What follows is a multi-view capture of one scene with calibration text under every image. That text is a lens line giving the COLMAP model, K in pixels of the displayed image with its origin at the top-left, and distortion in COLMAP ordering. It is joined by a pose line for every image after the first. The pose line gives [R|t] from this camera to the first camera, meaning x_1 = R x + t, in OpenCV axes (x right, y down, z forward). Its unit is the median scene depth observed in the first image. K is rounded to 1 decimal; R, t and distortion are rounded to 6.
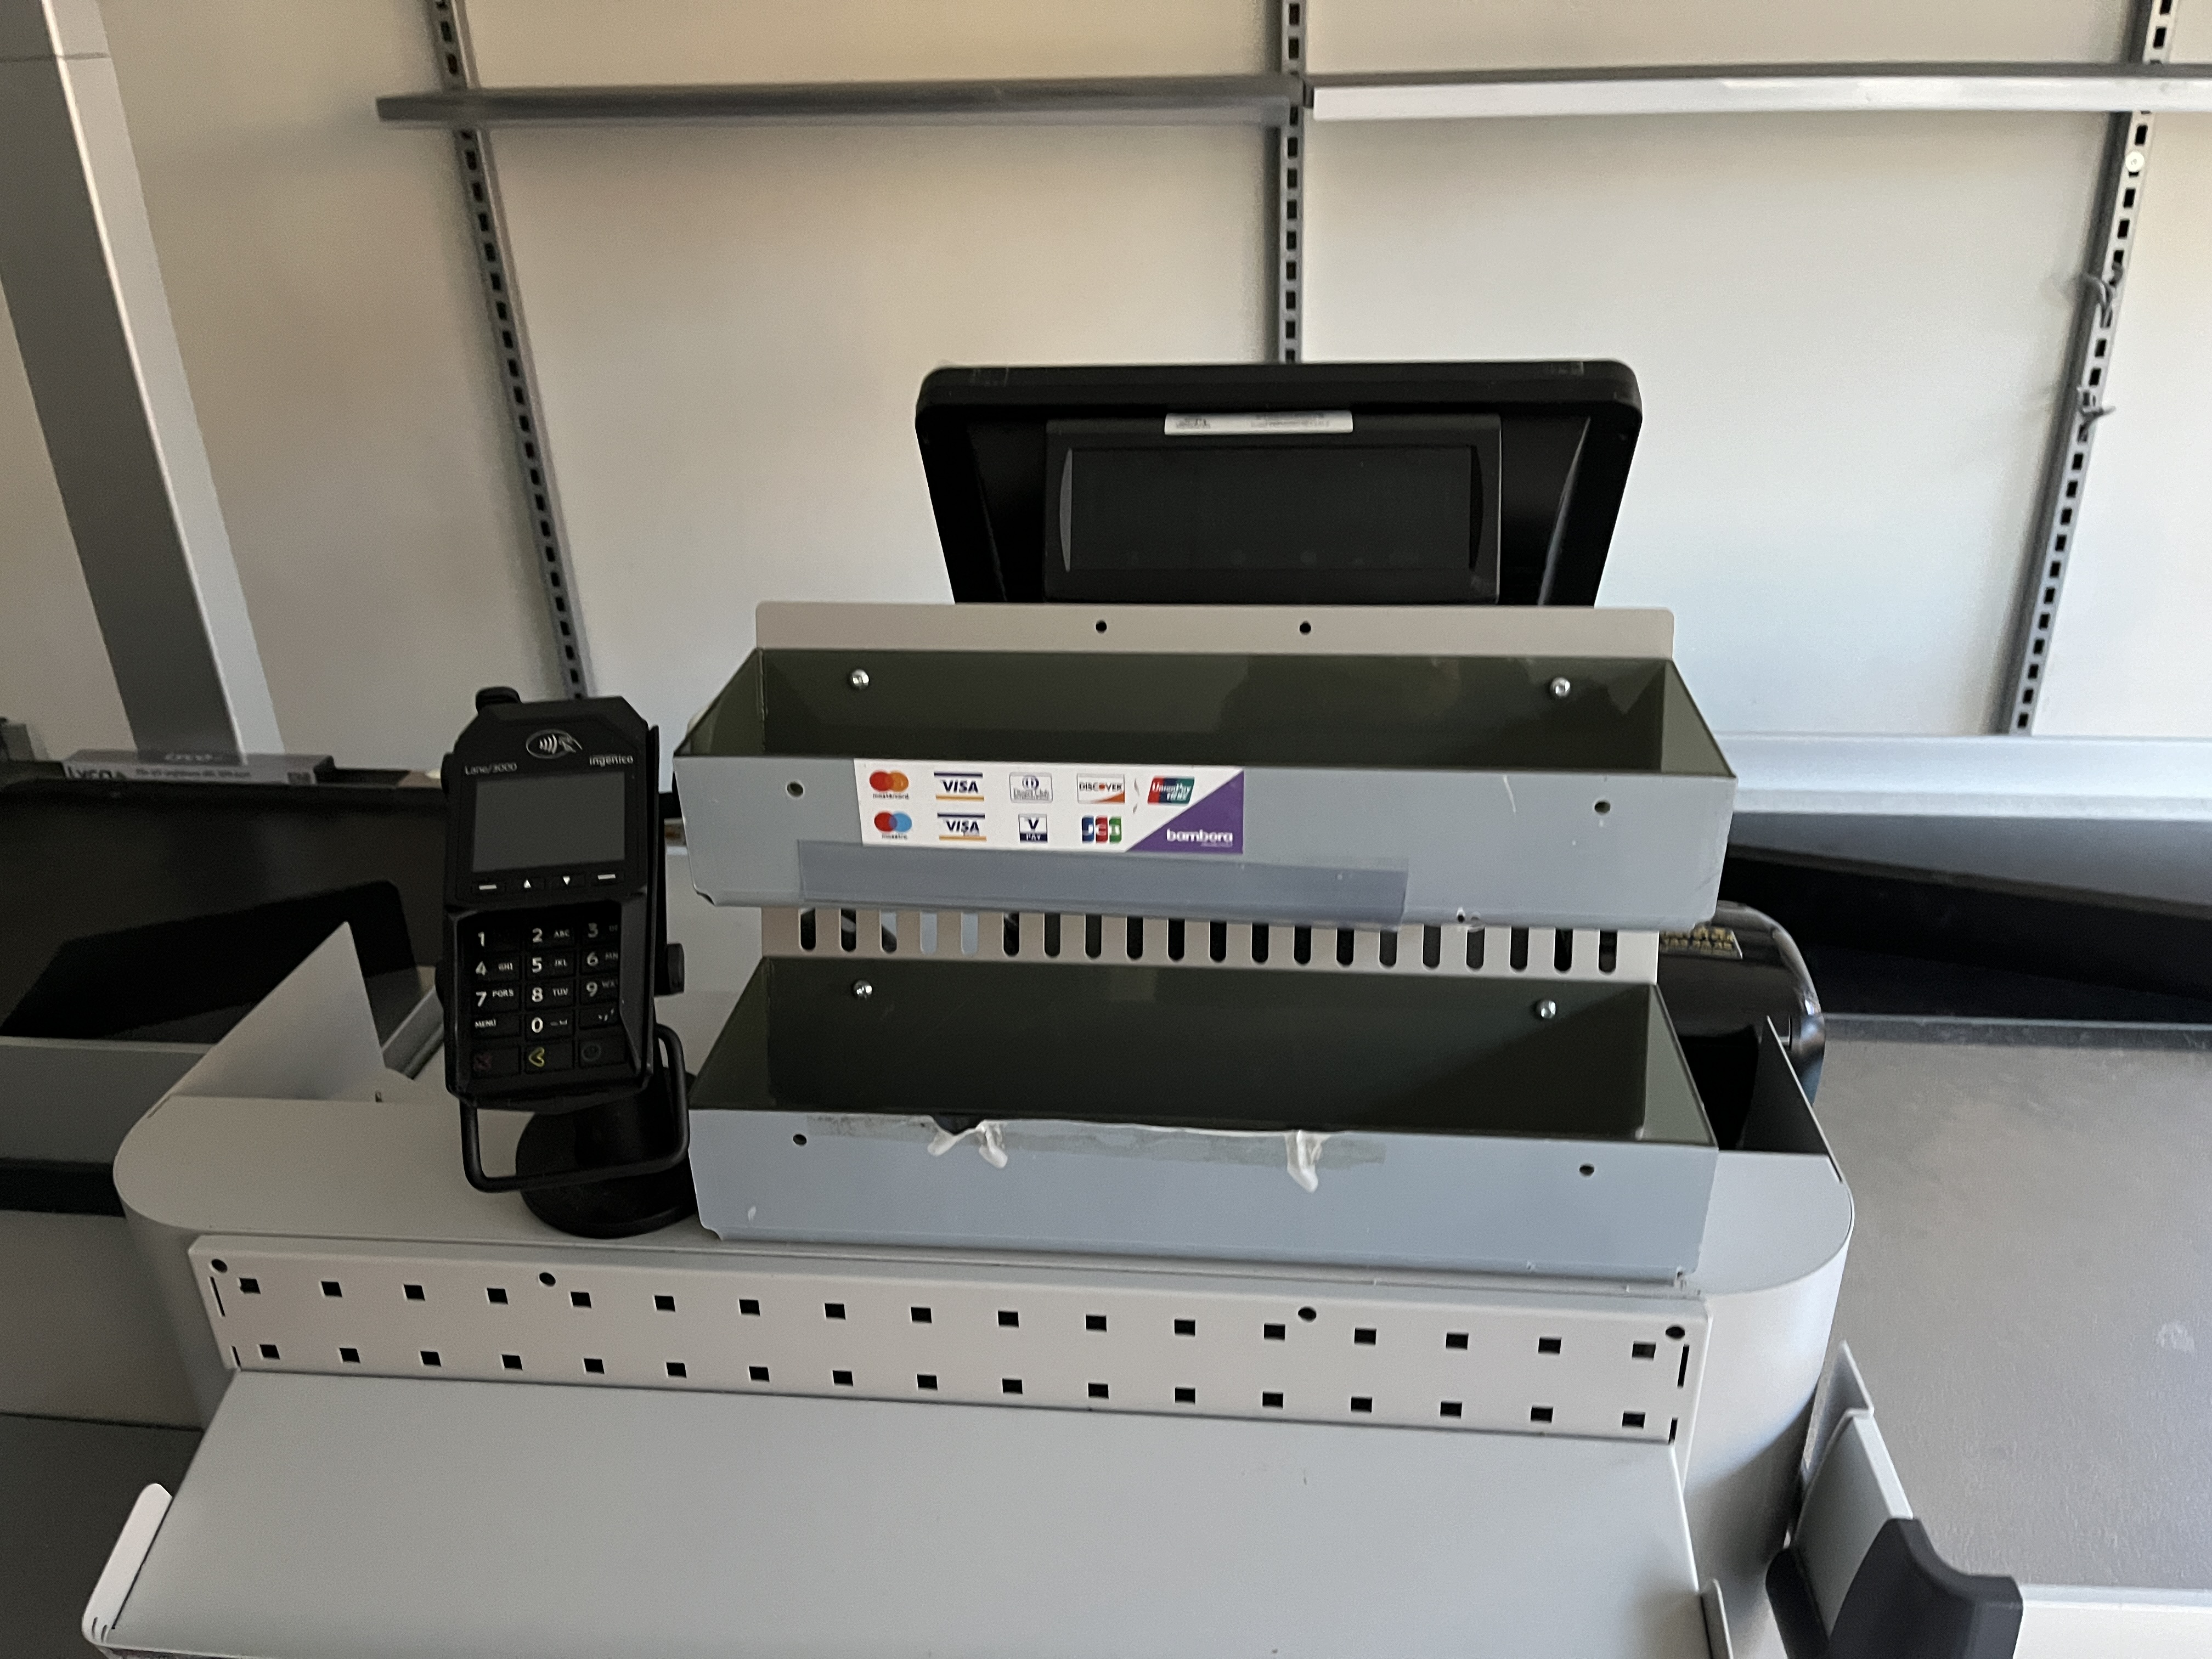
lens RADIAL K [[1681.2, 0, 1106.0], [0, 1681.2, 829.5], [0, 0, 1]] dist [0.072244, -0.094627]
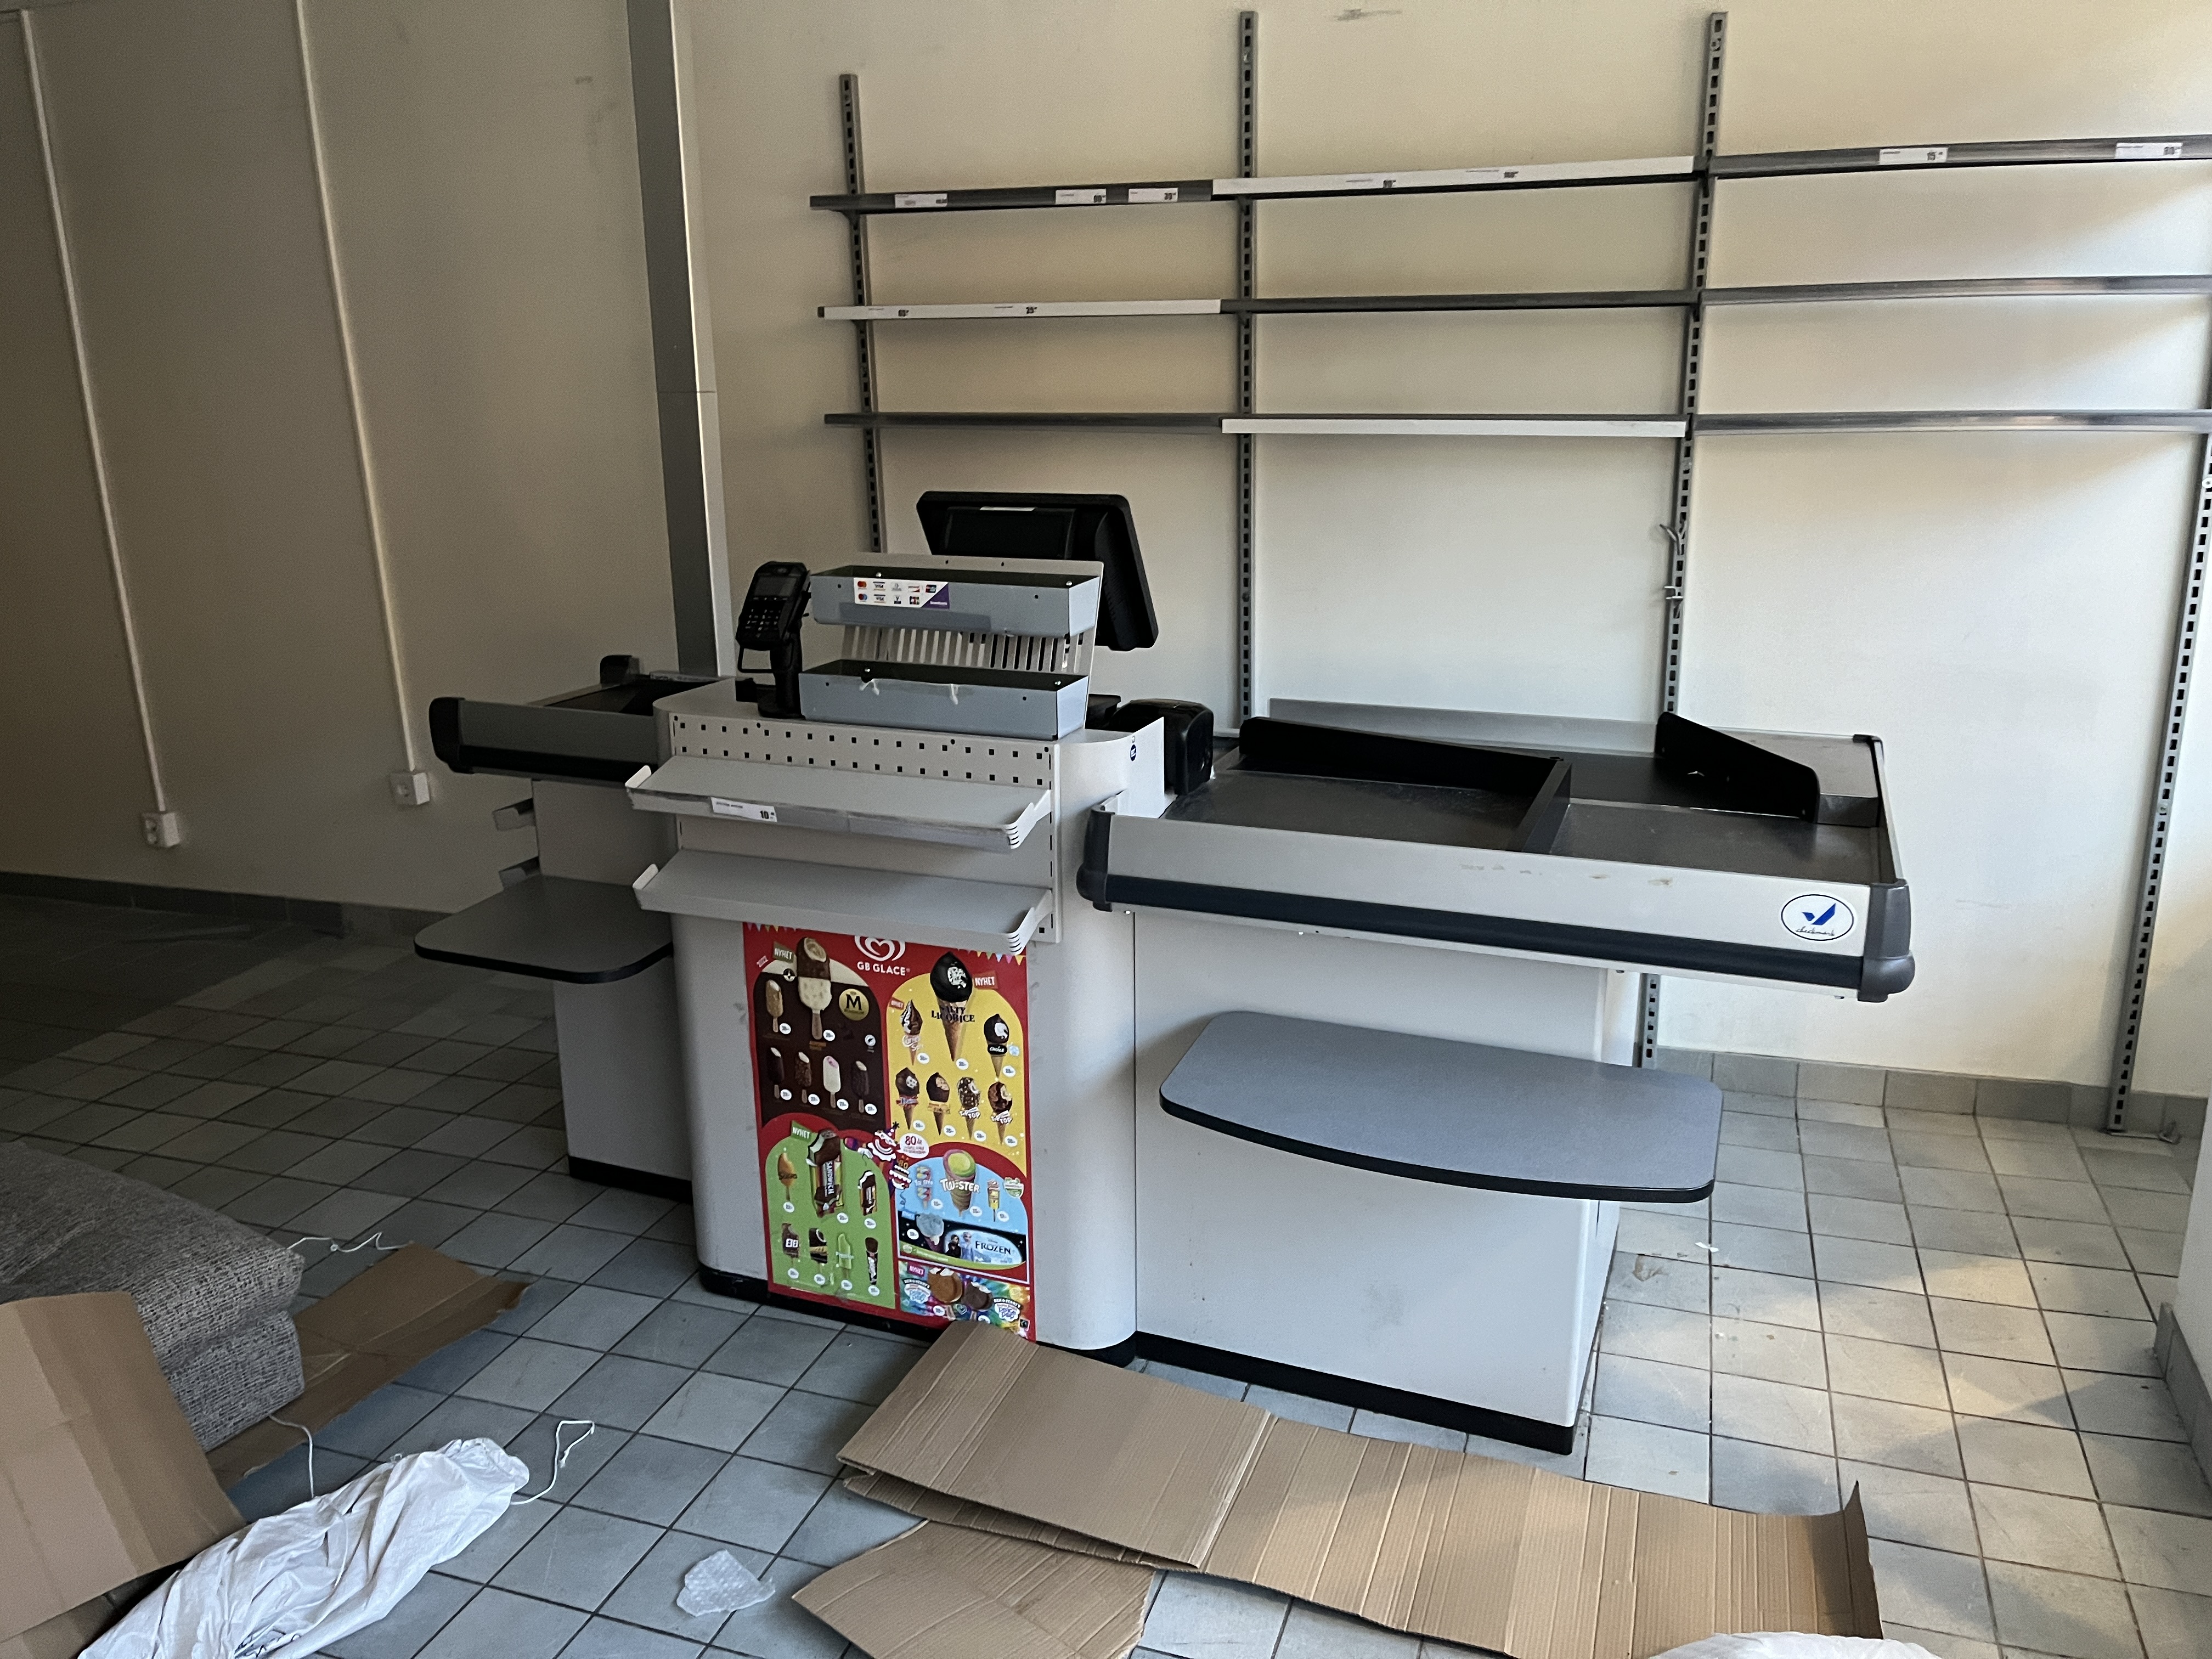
lens RADIAL K [[1713.5, 0, 1106.0], [0, 1713.5, 829.5], [0, 0, 1]] dist [0.116972, 0.000456]
pose [[0.955812, 0.090378, -0.279740, 1.415524], [-0.140887, 0.976000, -0.166055, 0.998554], [0.258018, 0.198129, 0.945606, -2.203467]]
